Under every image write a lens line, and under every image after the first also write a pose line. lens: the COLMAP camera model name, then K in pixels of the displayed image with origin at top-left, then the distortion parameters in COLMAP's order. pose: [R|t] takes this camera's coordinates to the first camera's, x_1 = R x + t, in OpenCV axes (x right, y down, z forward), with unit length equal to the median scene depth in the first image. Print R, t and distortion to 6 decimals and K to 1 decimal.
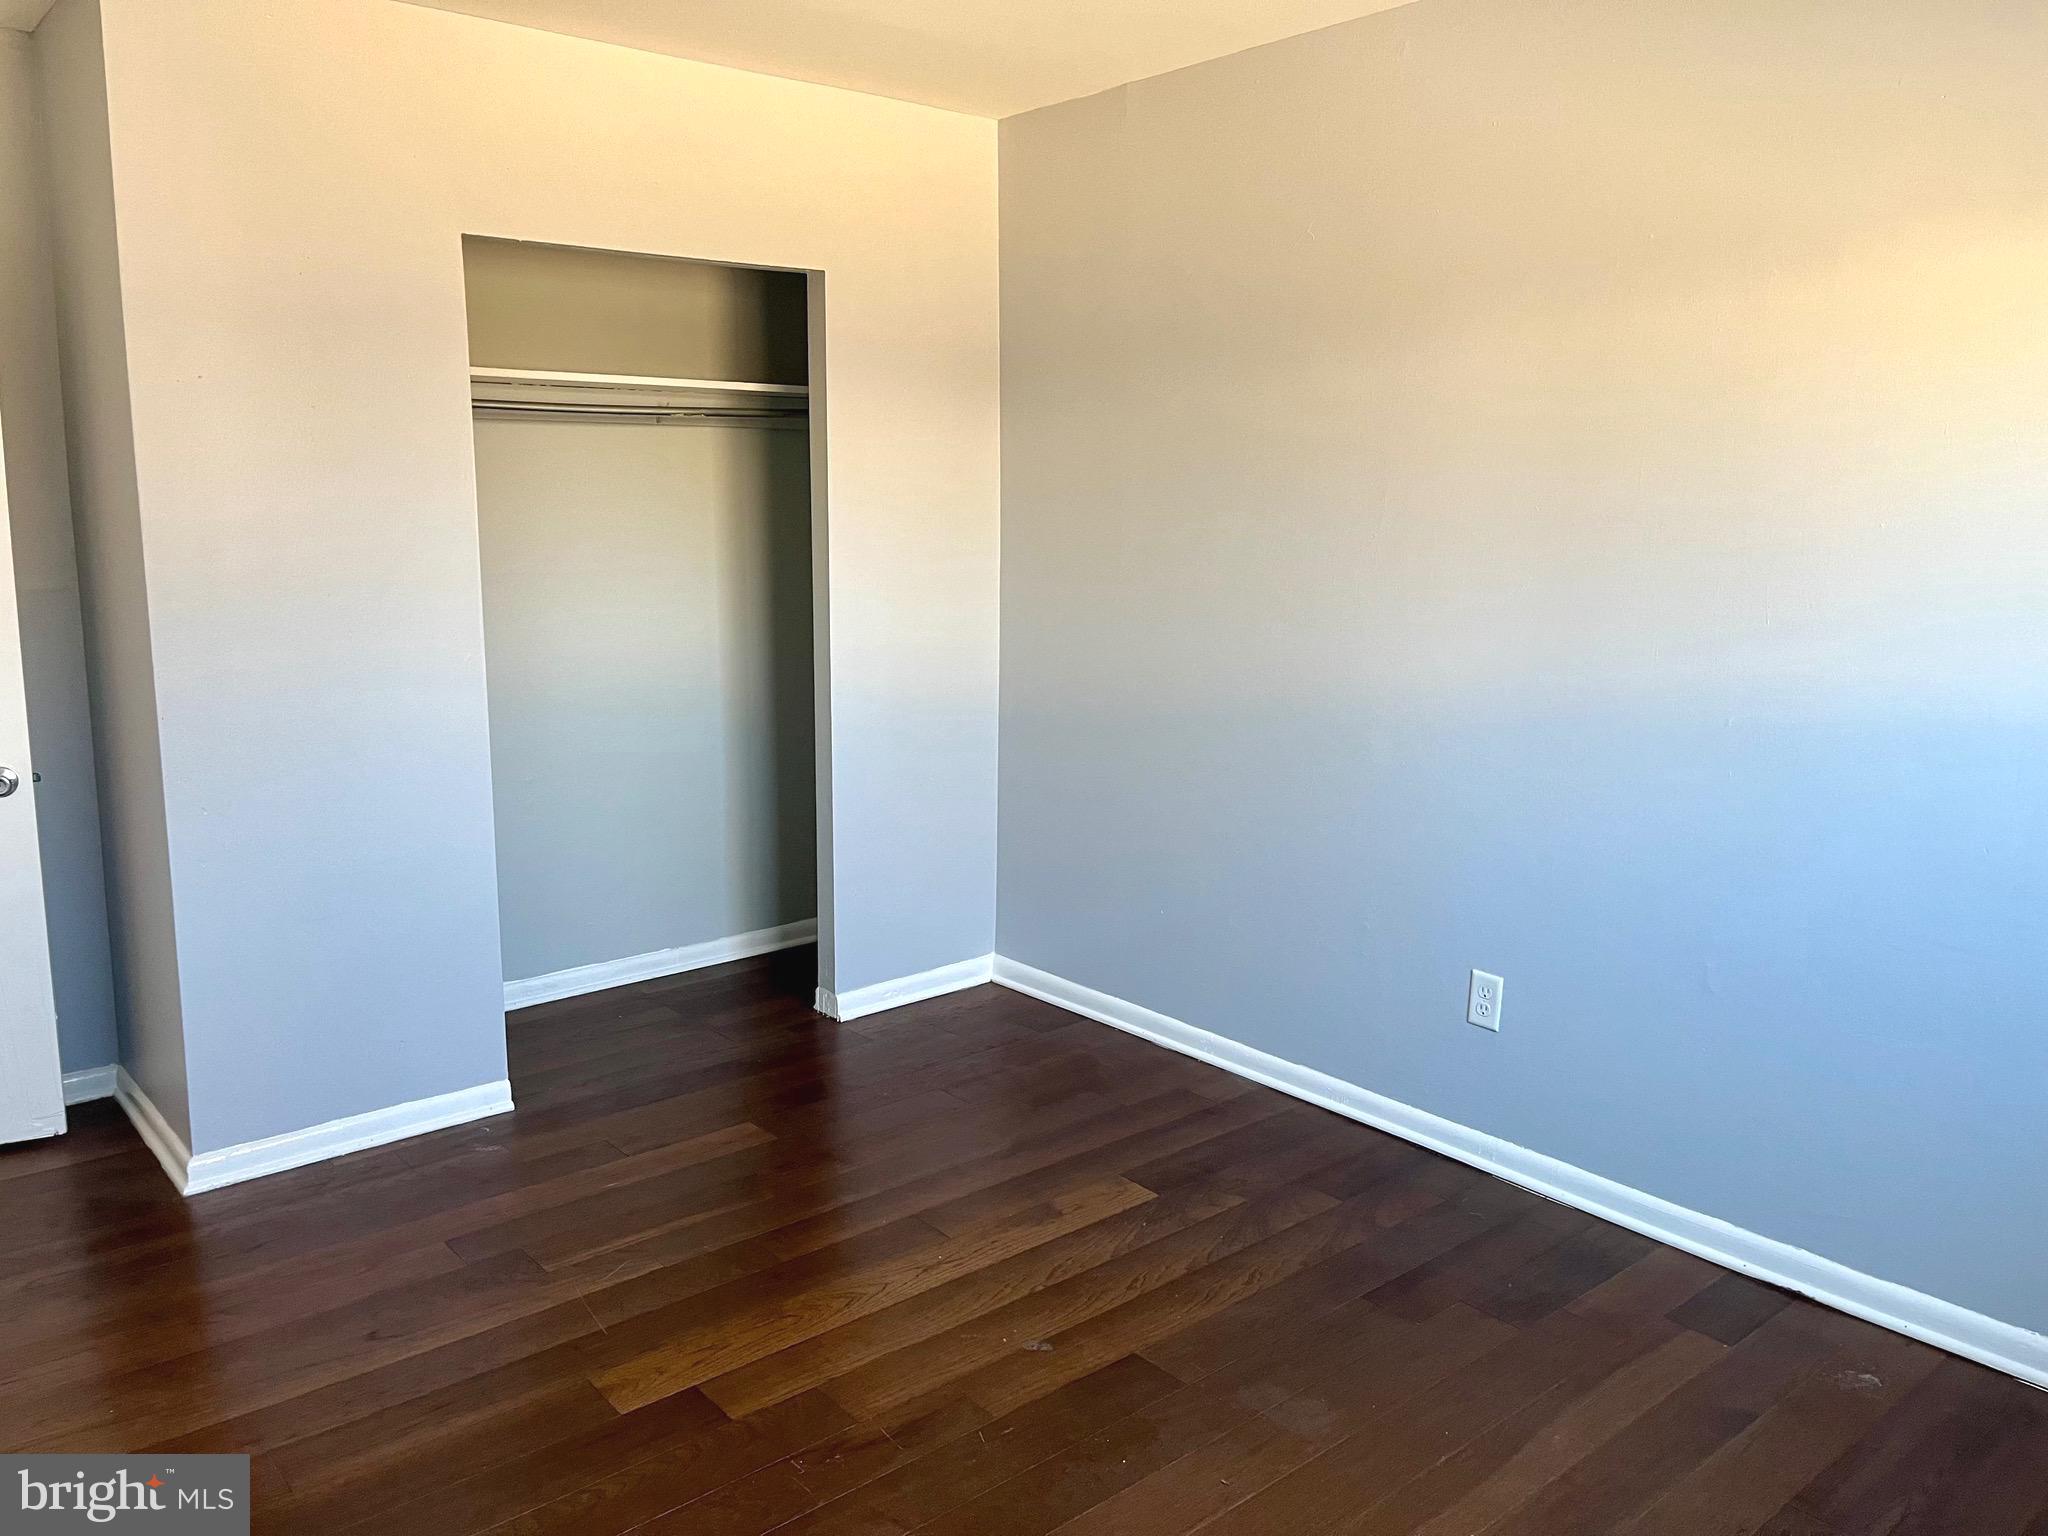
lens RADIAL K [[1559.8, 0, 1028.8], [0, 1559.8, 737.5], [0, 0, 1]] dist [0.037192, -0.098763]
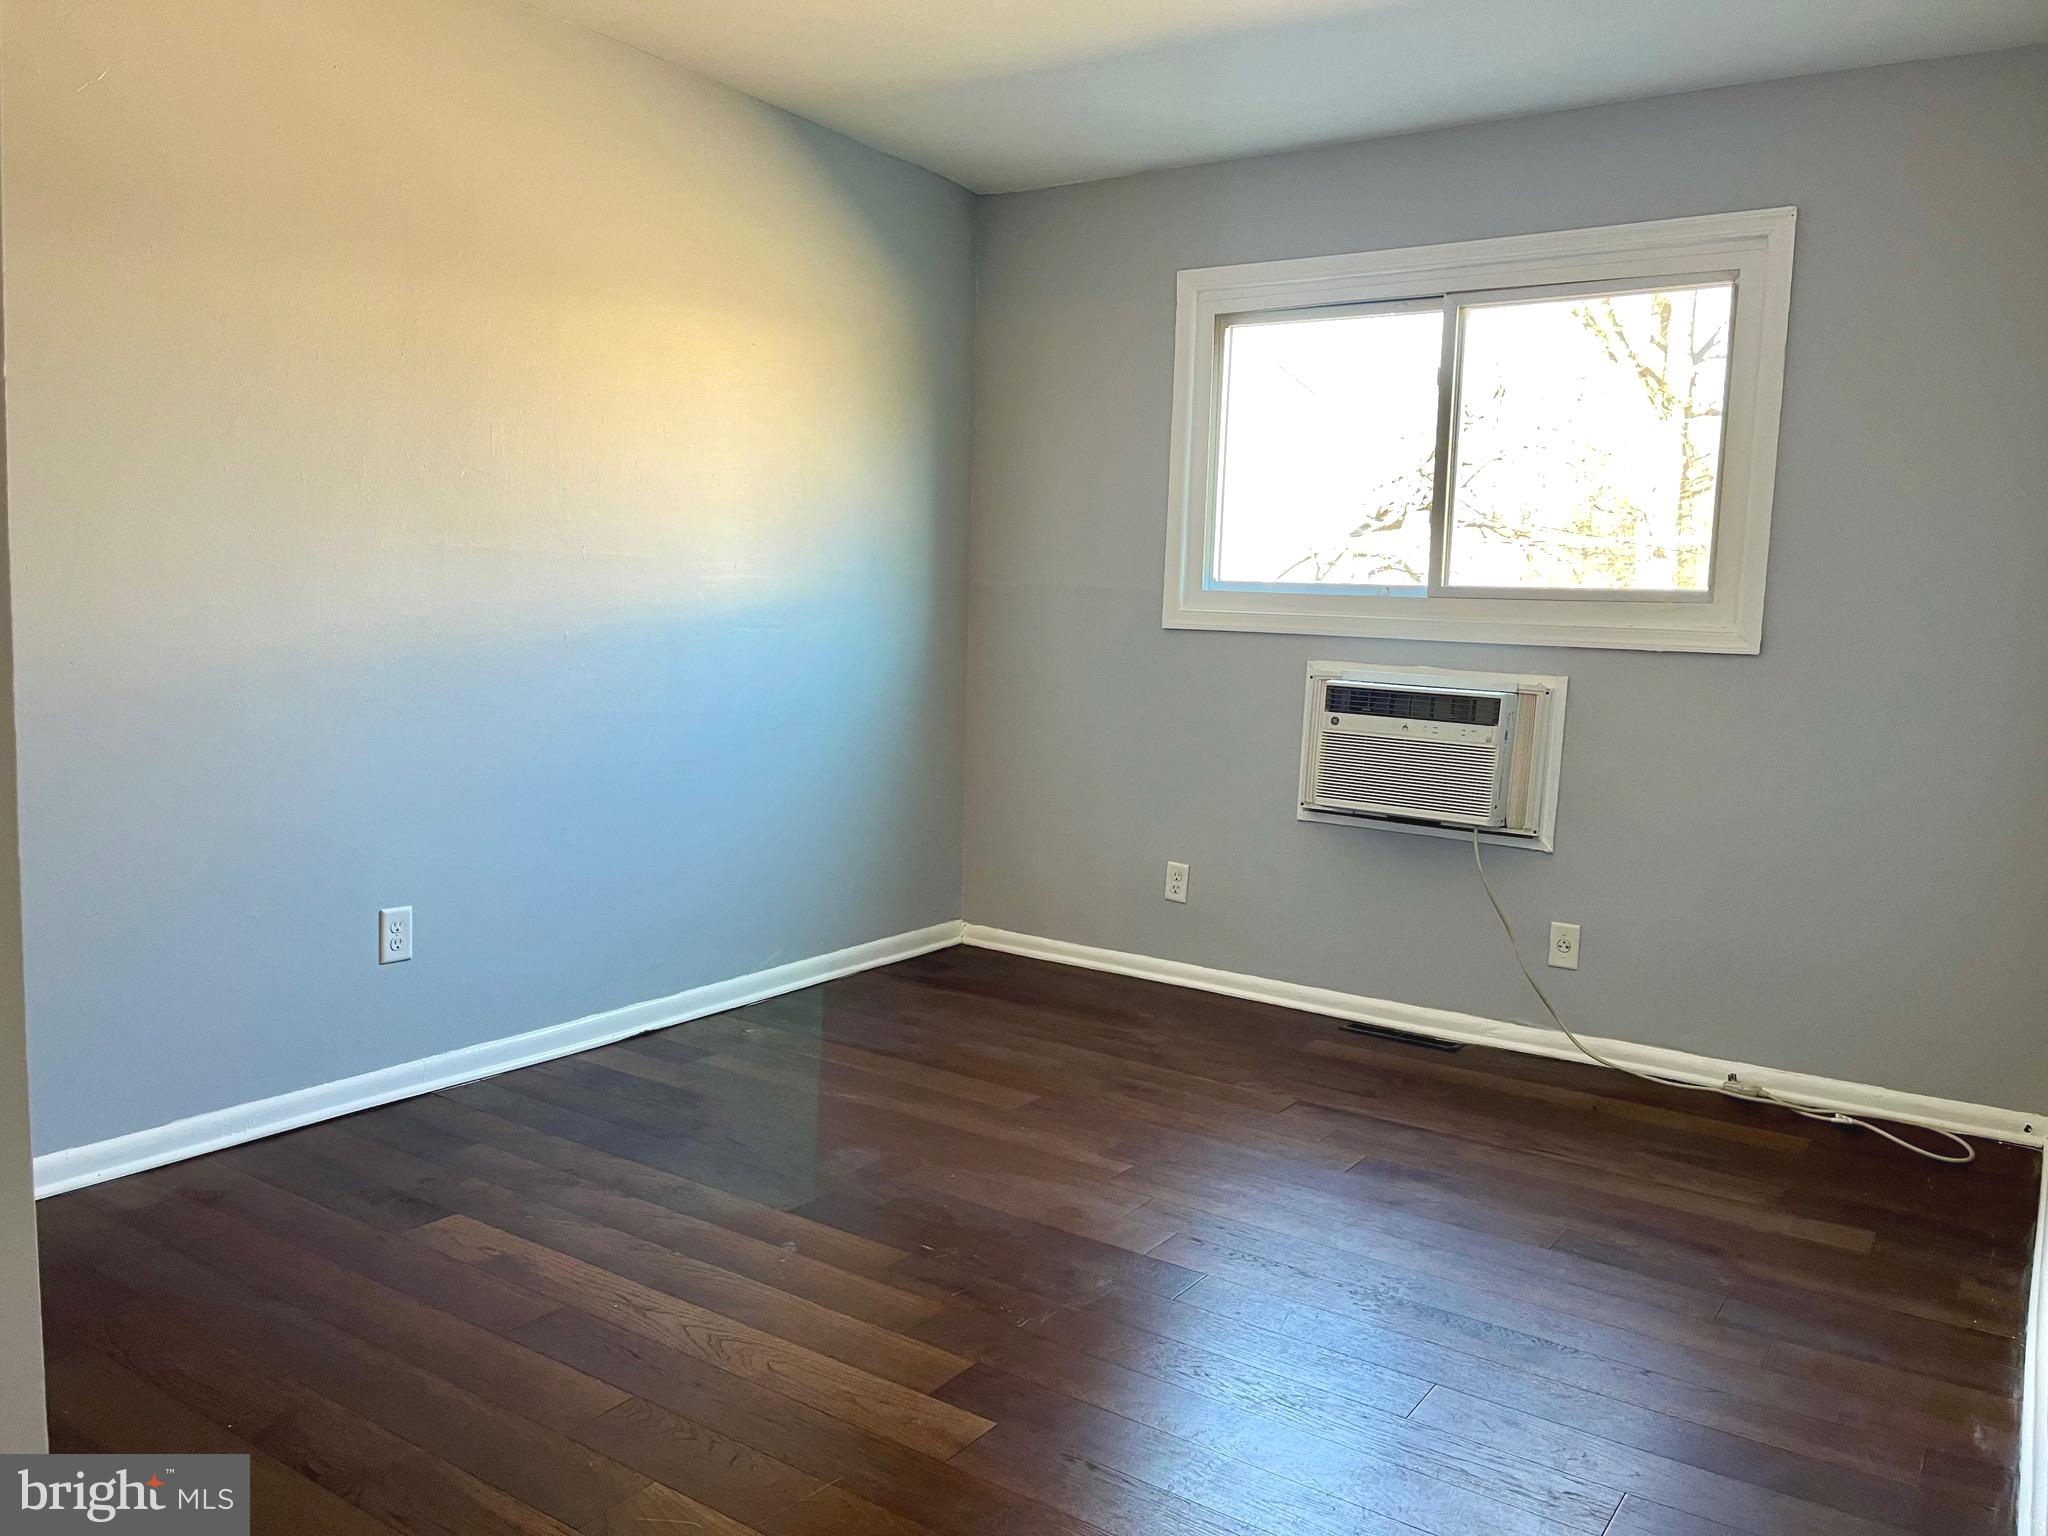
lens RADIAL K [[1559.8, 0, 1028.8], [0, 1559.8, 737.5], [0, 0, 1]] dist [0.037192, -0.098763]
pose [[-0.267511, -0.108762, 0.957397, -0.850909], [0.118744, 0.982314, 0.144771, -0.063622], [-0.956210, 0.152413, -0.249865, 0.902873]]
